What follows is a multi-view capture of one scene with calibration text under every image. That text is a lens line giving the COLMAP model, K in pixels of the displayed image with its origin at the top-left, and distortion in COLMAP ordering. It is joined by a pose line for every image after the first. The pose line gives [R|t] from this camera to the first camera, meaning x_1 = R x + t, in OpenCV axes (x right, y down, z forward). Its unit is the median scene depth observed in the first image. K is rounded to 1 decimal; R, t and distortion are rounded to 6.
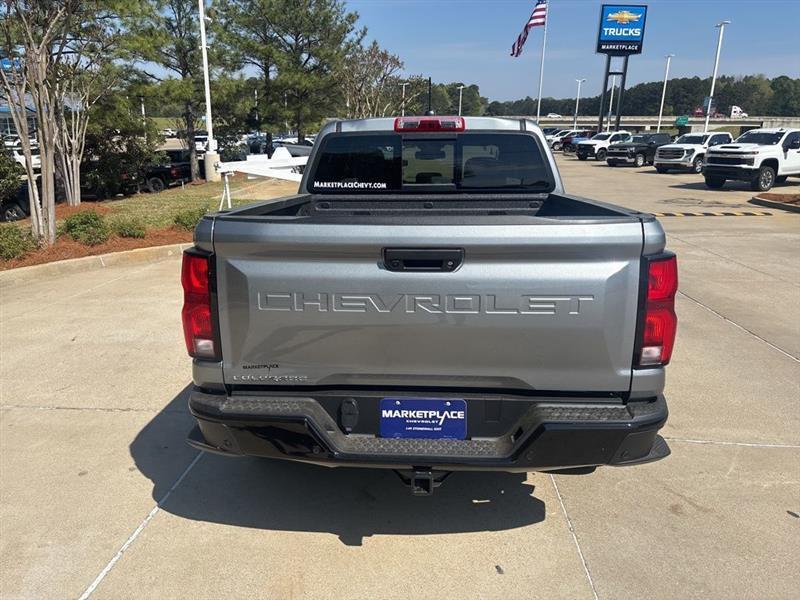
lens RADIAL K [[598.3, 0, 393.1], [0, 598.3, 296.8], [0, 0, 1]] dist [0.051415, -0.066457]
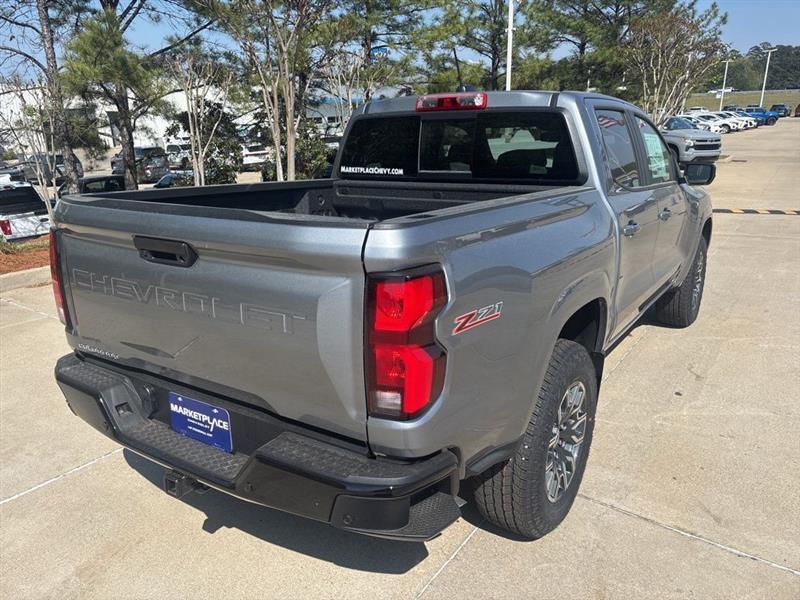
lens RADIAL K [[598.3, 0, 393.1], [0, 598.3, 296.8], [0, 0, 1]] dist [0.051415, -0.066457]
pose [[0.864066, 0.122205, -0.488319, 0.109907], [-0.108239, 0.992498, 0.056853, -0.011288], [0.491603, 0.003730, 0.870811, 0.047367]]
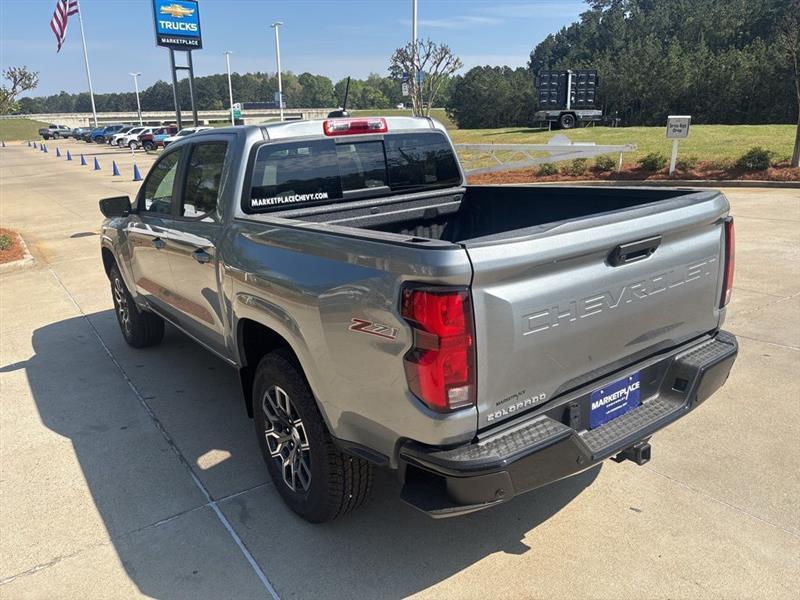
lens RADIAL K [[613.3, 0, 400.0], [0, 613.3, 300.0], [0, 0, 1]] dist [0.007790, -0.000584]
pose [[0.770044, -0.209006, 0.602784, -0.127600], [0.204696, 0.975804, 0.076850, -0.019556], [-0.604261, 0.064209, 0.794195, 0.050990]]
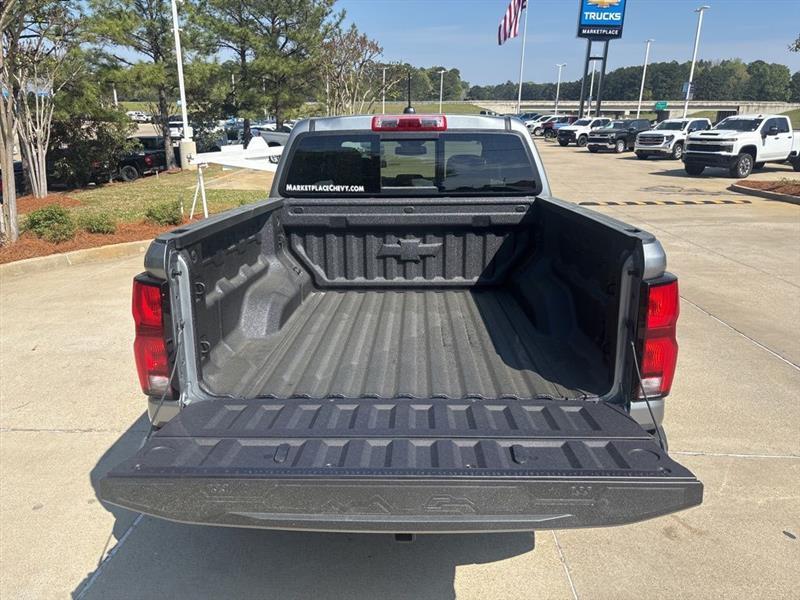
lens RADIAL K [[598.0, 0, 400.0], [0, 598.0, 300.0], [0, 0, 1]] dist [0.054745, -0.068052]
pose [[0.999158, -0.012057, 0.039213, 0.001500], [0.010928, 0.999523, 0.028879, -0.009225], [-0.039542, -0.028426, 0.998813, 0.013447]]
